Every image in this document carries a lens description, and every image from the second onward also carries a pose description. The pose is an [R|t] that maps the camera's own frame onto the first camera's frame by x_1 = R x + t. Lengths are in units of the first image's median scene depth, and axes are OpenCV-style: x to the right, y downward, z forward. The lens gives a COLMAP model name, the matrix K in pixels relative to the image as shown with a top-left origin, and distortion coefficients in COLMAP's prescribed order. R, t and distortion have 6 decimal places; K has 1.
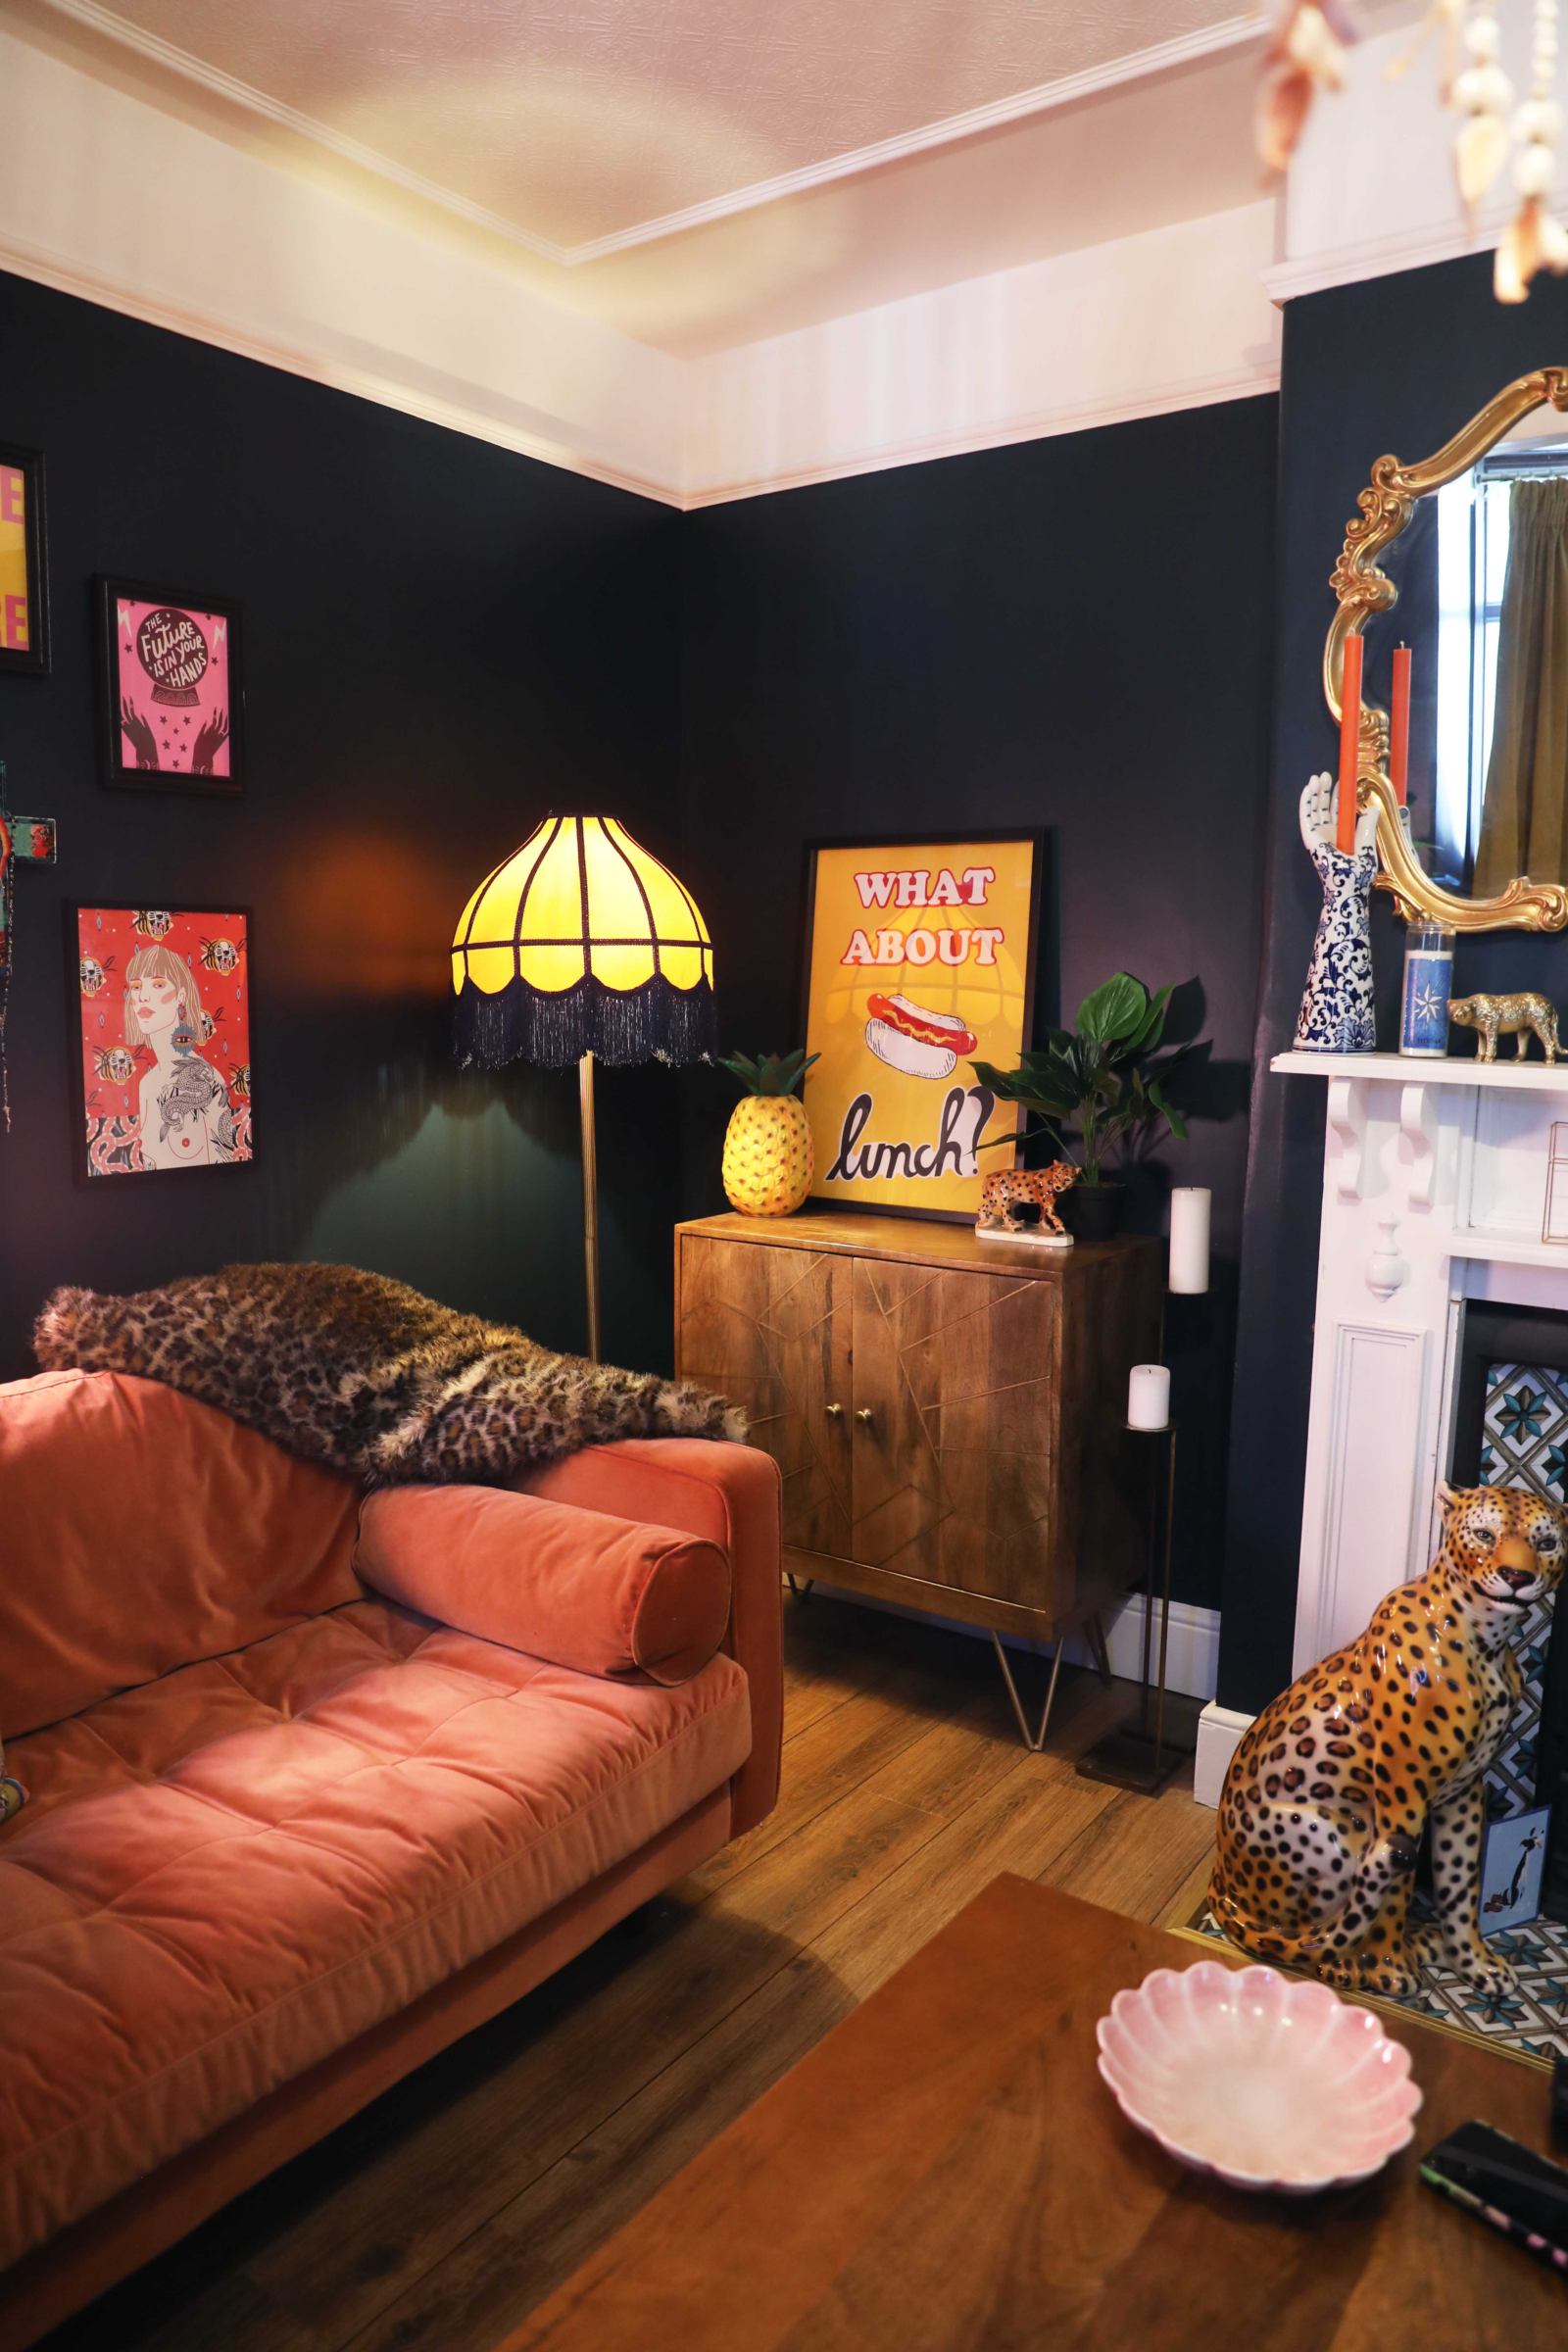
lens RADIAL K [[1609.9, 0, 794.7], [0, 1609.9, 1185.2], [0, 0, 1]] dist [-0.099361, 0.076234]
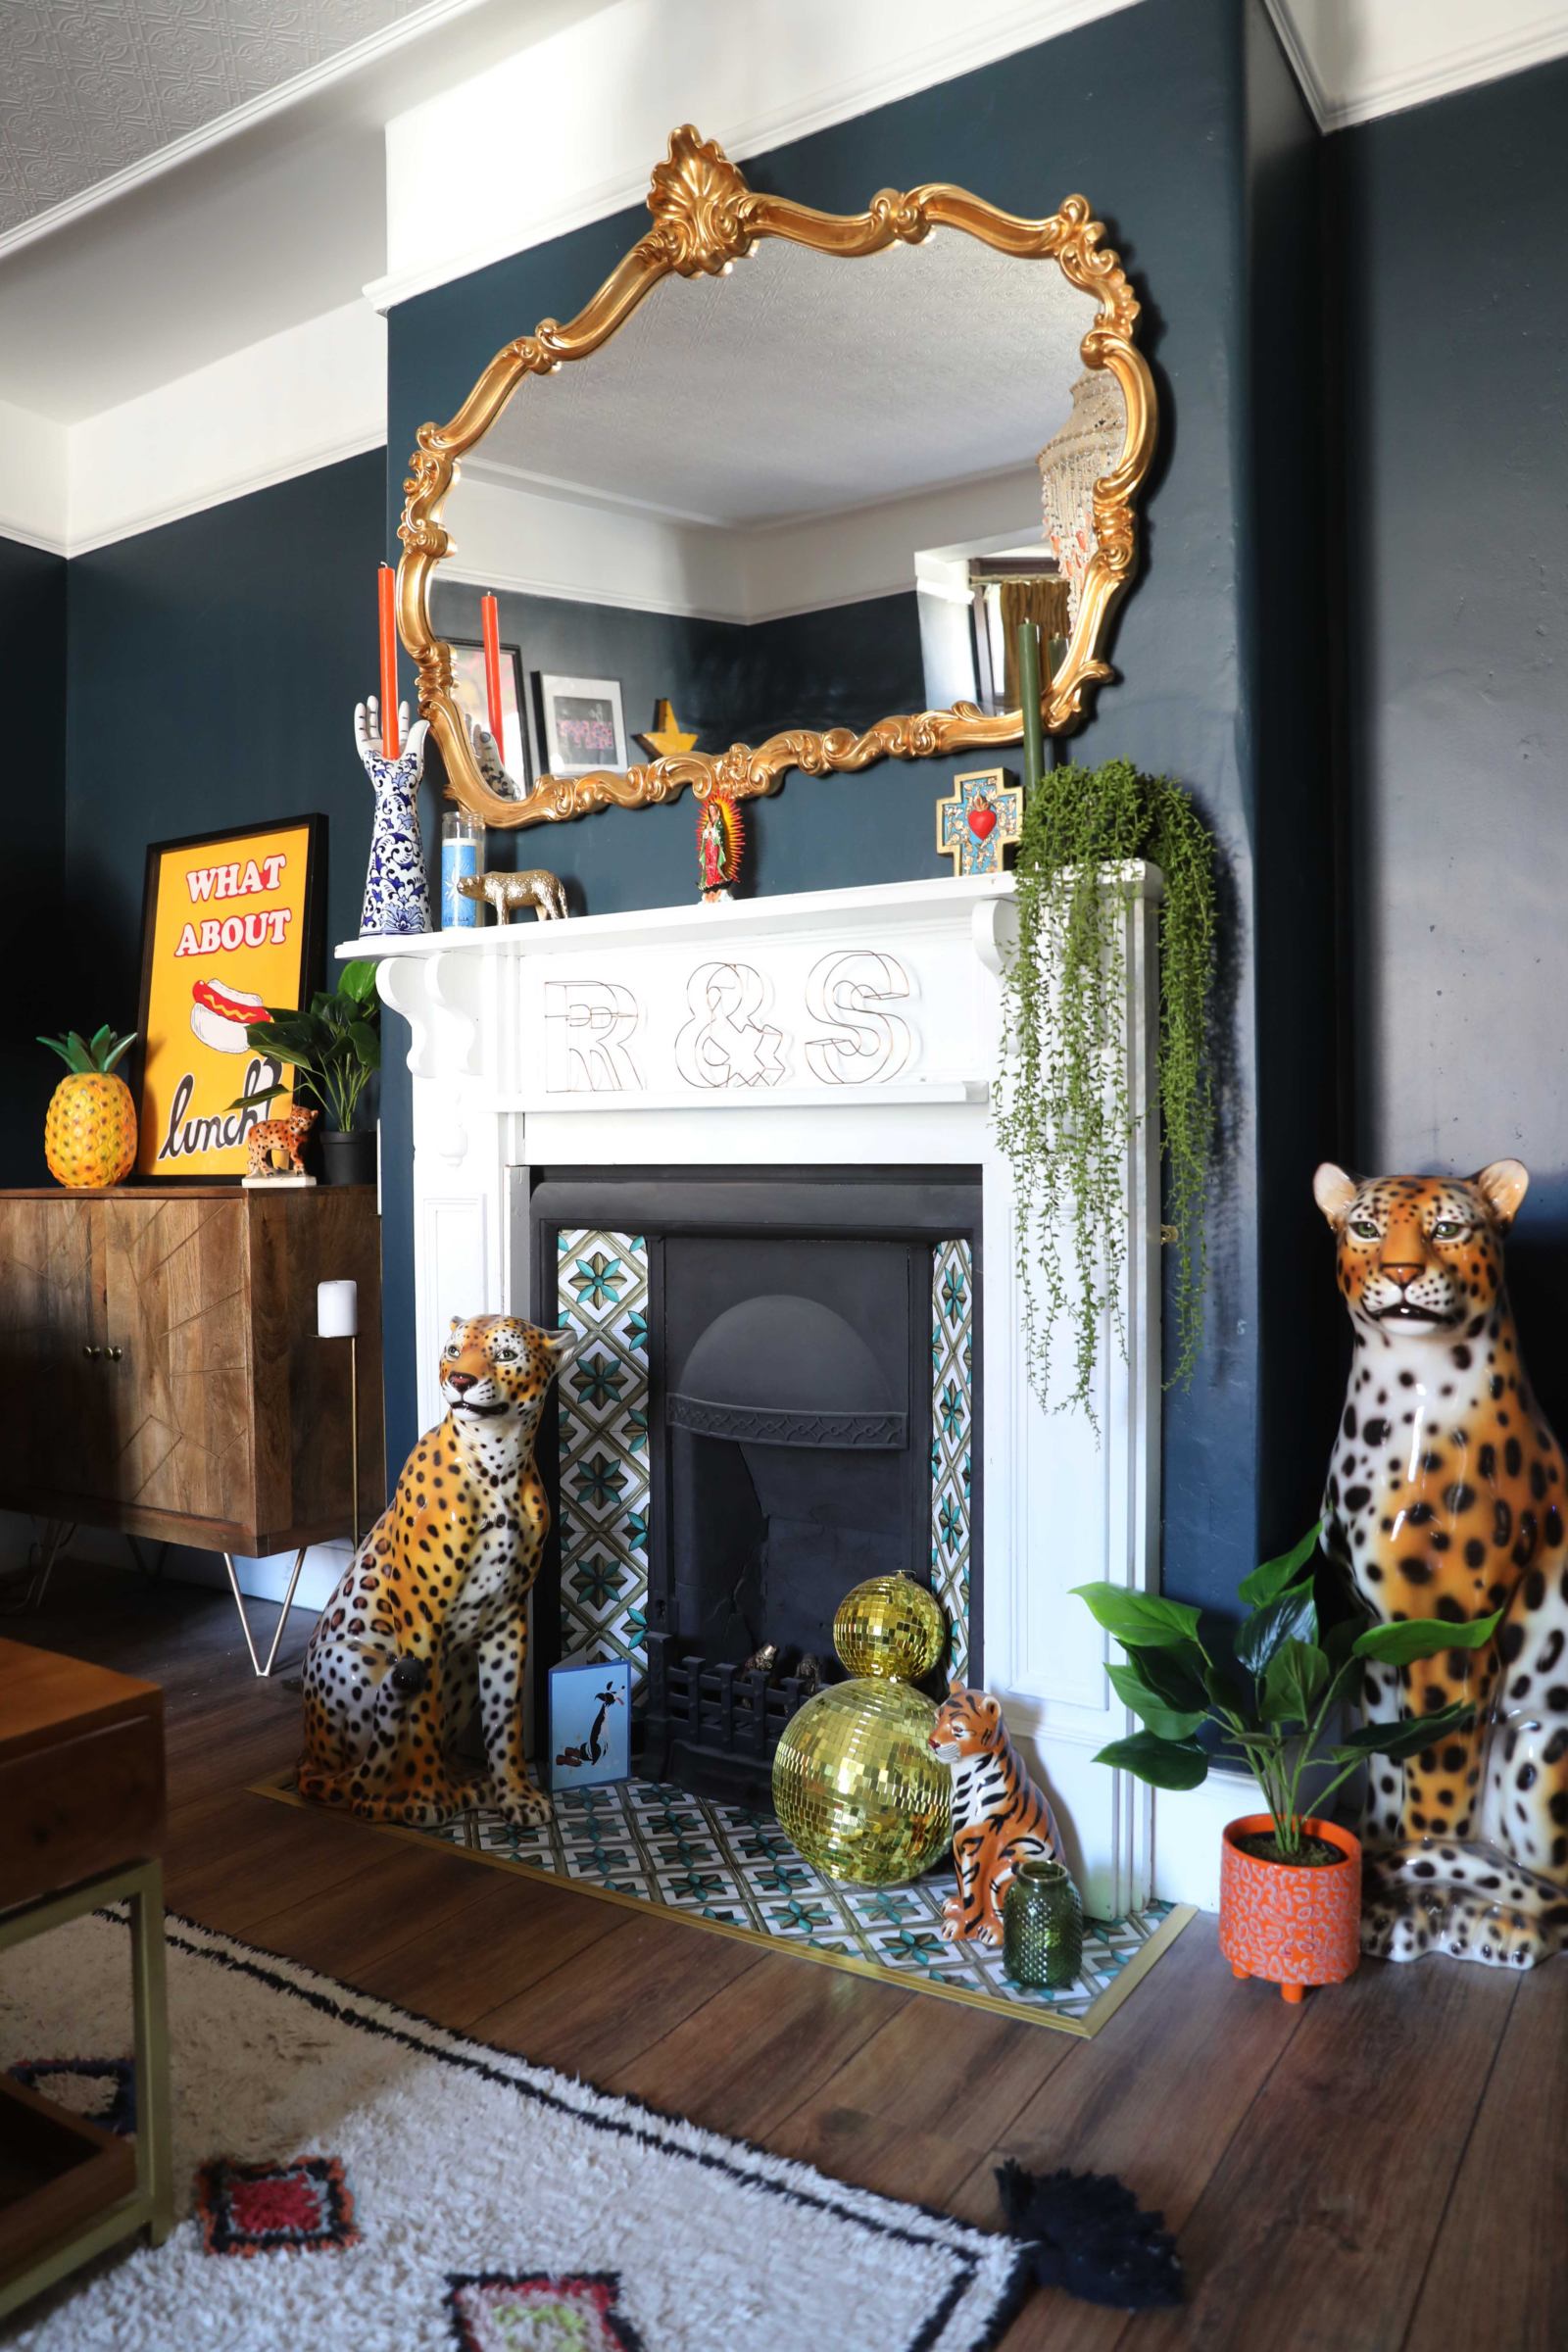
lens RADIAL K [[1609.9, 0, 824.1], [0, 1609.9, 1188.1], [0, 0, 1]] dist [-0.099361, 0.076234]
pose [[0.996069, -0.013720, 0.087509, 0.495172], [0.024401, 0.992208, -0.122183, 0.209454], [-0.085151, 0.123838, 0.988642, -0.078551]]
